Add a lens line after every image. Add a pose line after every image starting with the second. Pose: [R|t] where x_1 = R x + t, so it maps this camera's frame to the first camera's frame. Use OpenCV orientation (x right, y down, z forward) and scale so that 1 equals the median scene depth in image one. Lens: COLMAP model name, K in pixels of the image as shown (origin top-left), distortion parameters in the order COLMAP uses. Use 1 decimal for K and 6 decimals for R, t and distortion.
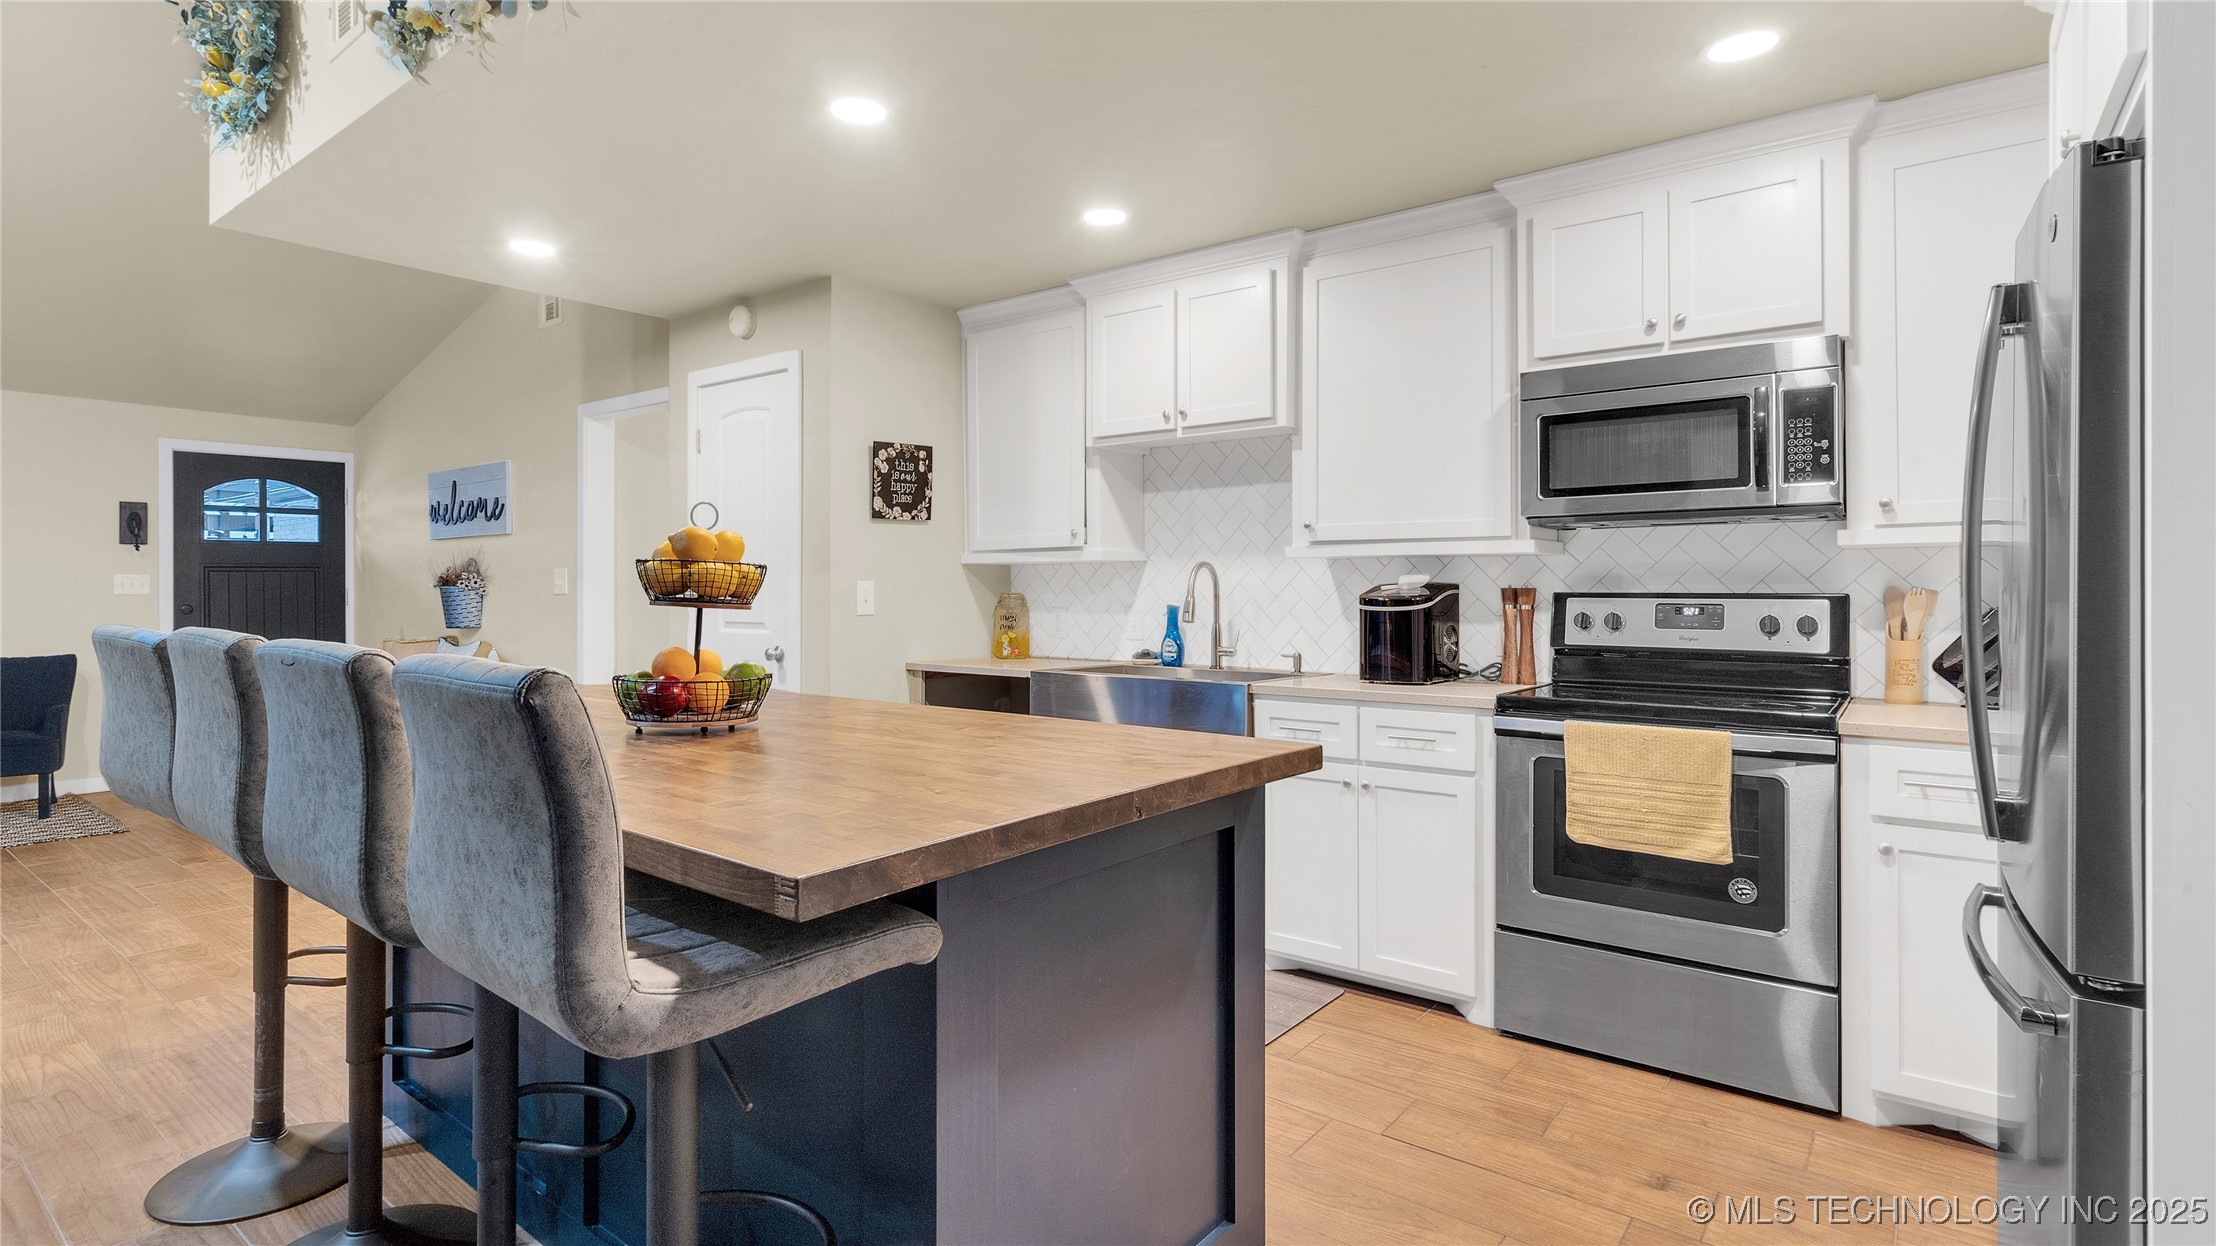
lens RADIAL K [[1044.6, 0, 1063.9], [0, 1044.6, 583.8], [0, 0, 1]] dist [-0.003877, 0.000697]
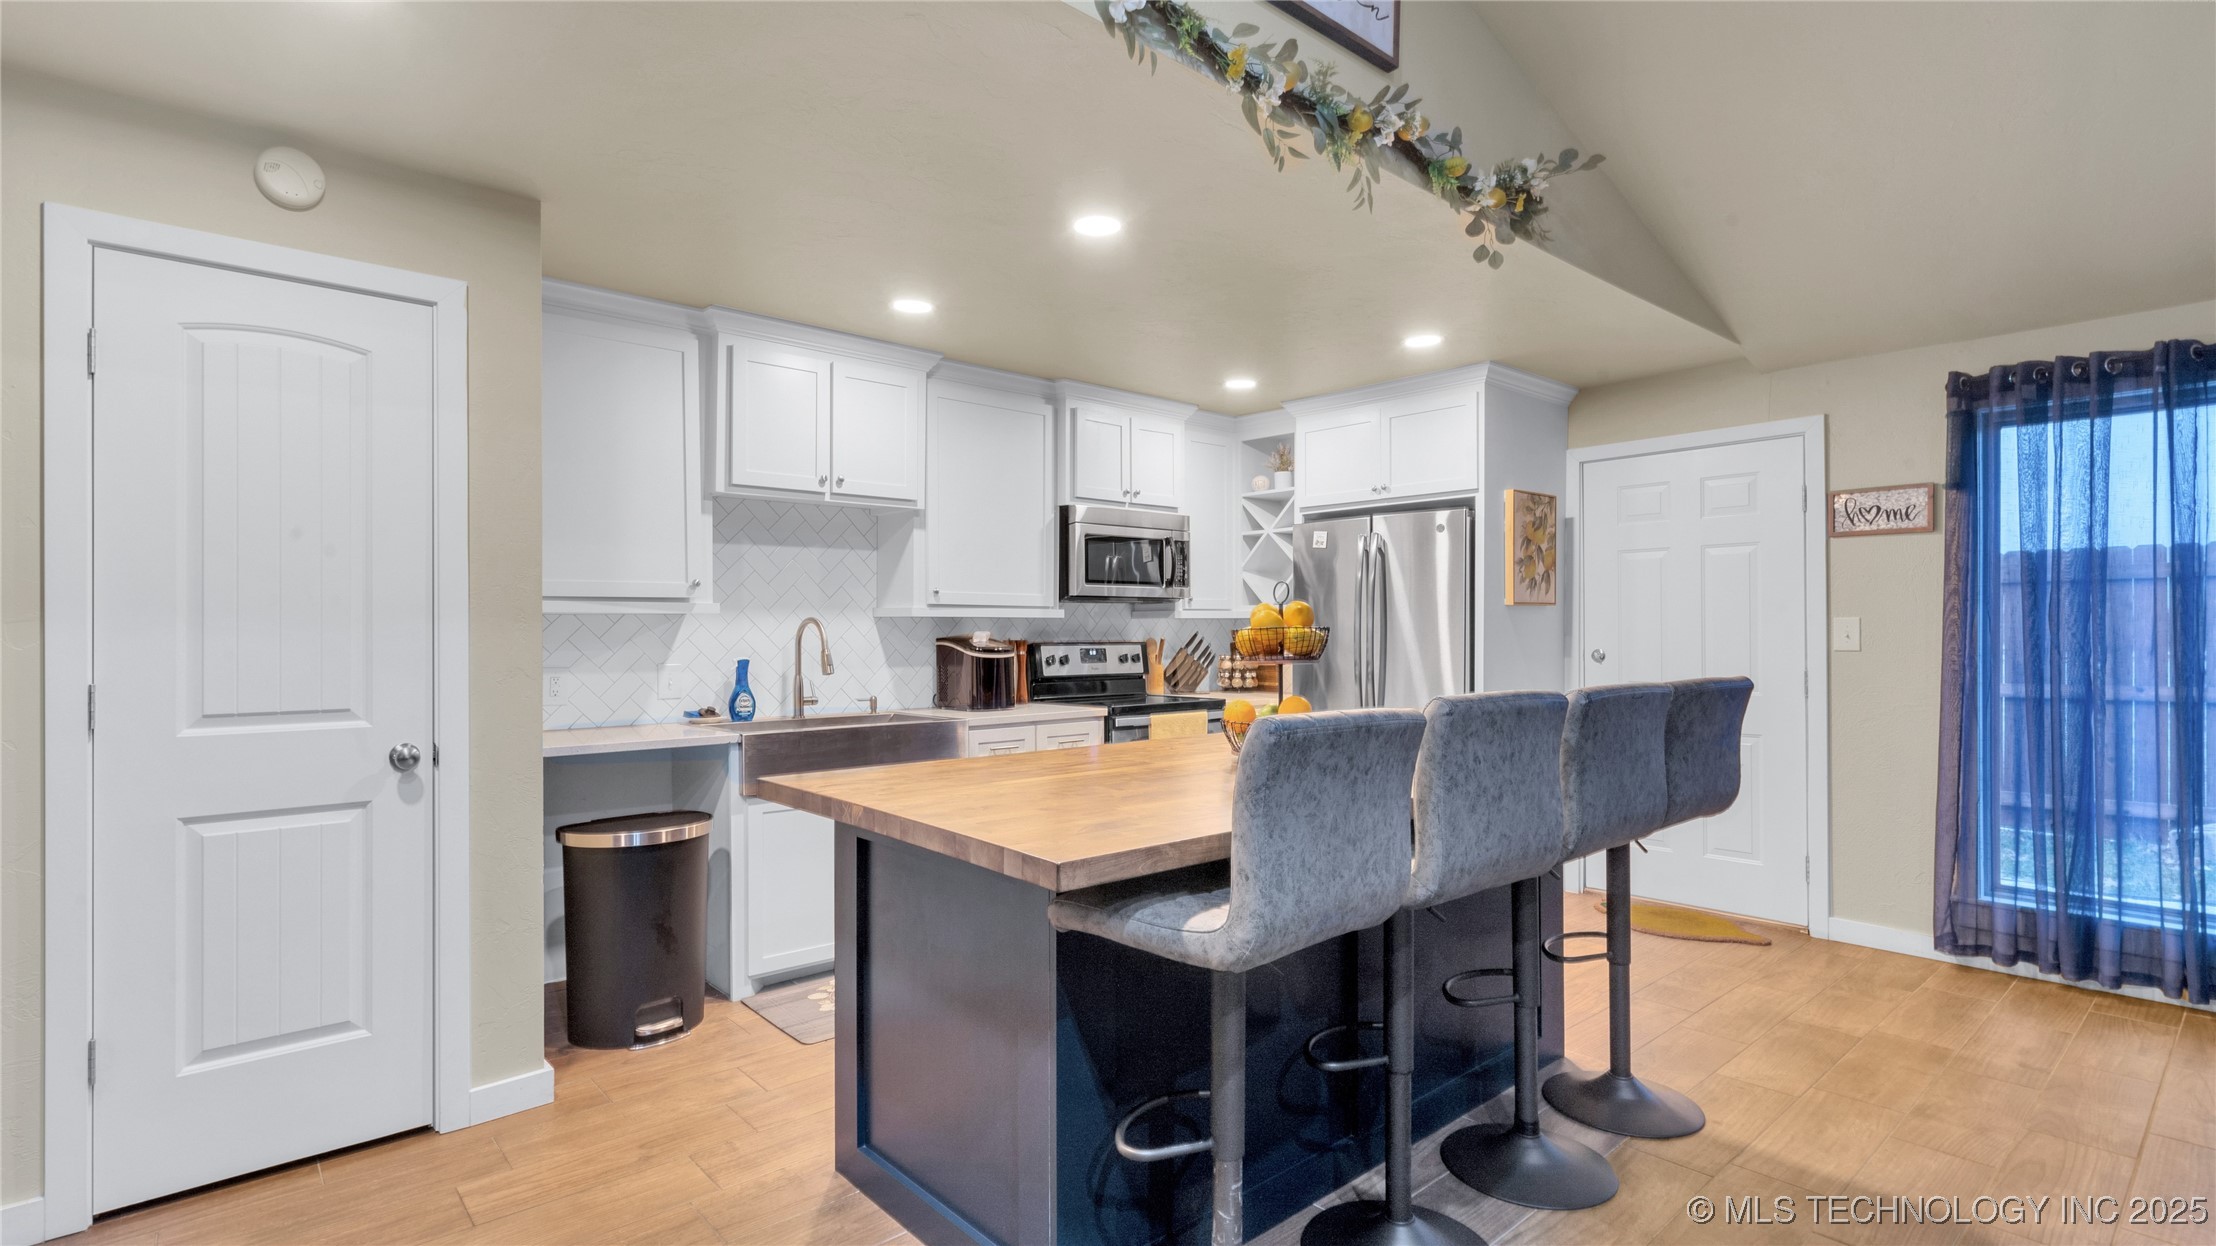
lens RADIAL K [[1044.6, 0, 1099.5], [0, 1044.6, 629.7], [0, 0, 1]] dist [-0.003877, 0.000697]
pose [[0.177251, -0.000470, 0.984166, -0.996722], [-0.001070, 0.999999, 0.000671, -0.011302], [-0.984165, -0.001172, 0.177250, 0.604991]]
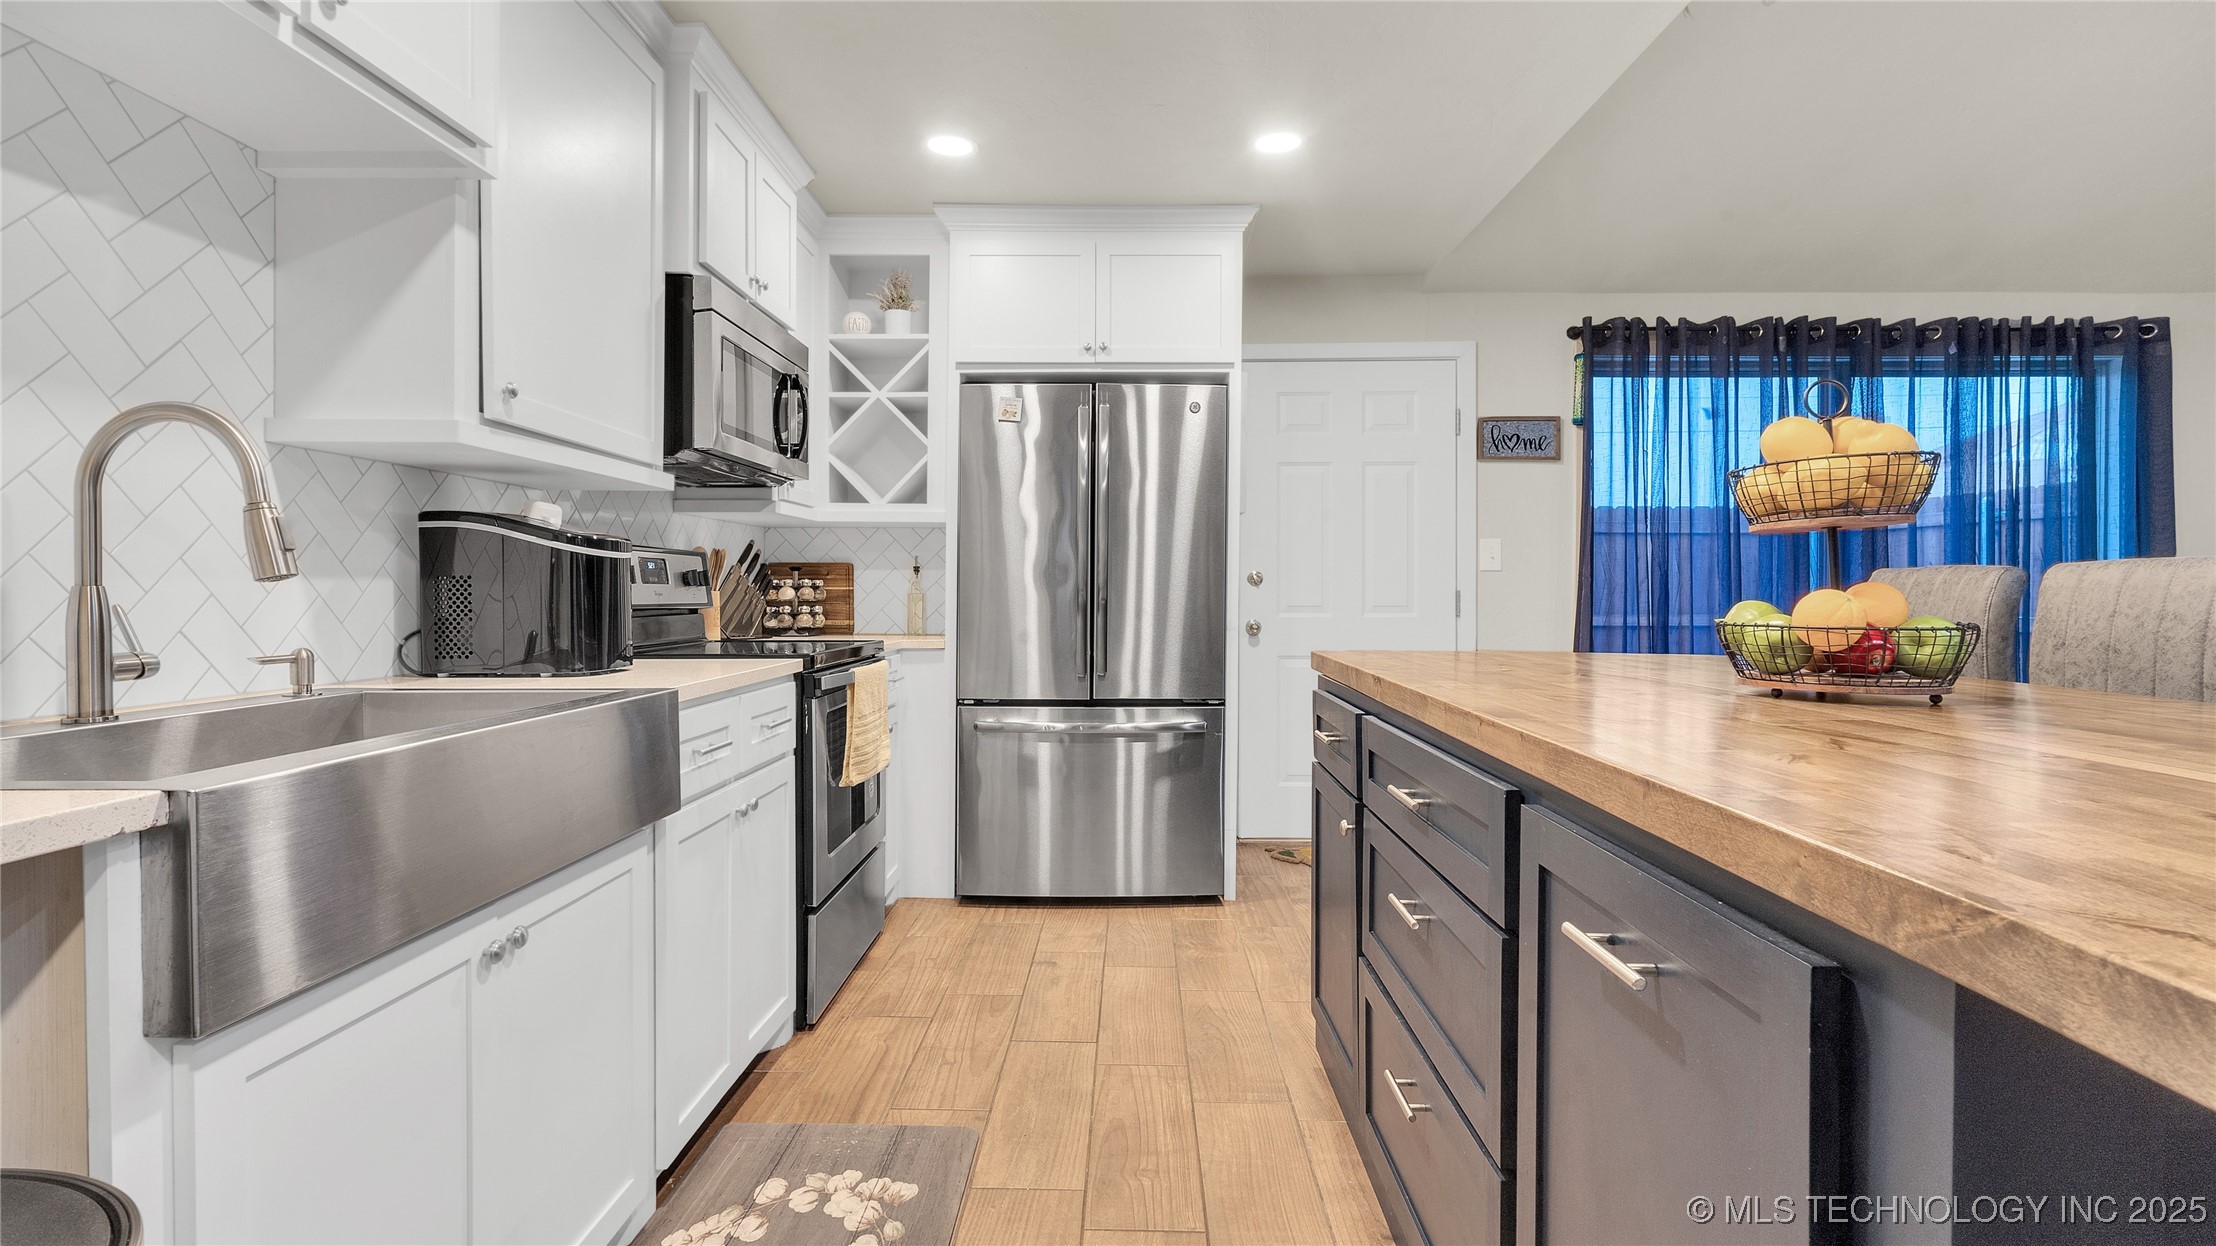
lens RADIAL K [[1044.6, 0, 1105.4], [0, 1044.6, 603.5], [0, 0, 1]] dist [-0.003877, 0.000697]
pose [[-0.617985, -0.010369, 0.786121, -0.367968], [-0.006165, 0.999946, 0.008343, 0.045868], [-0.786166, 0.000310, -0.618016, 1.126942]]
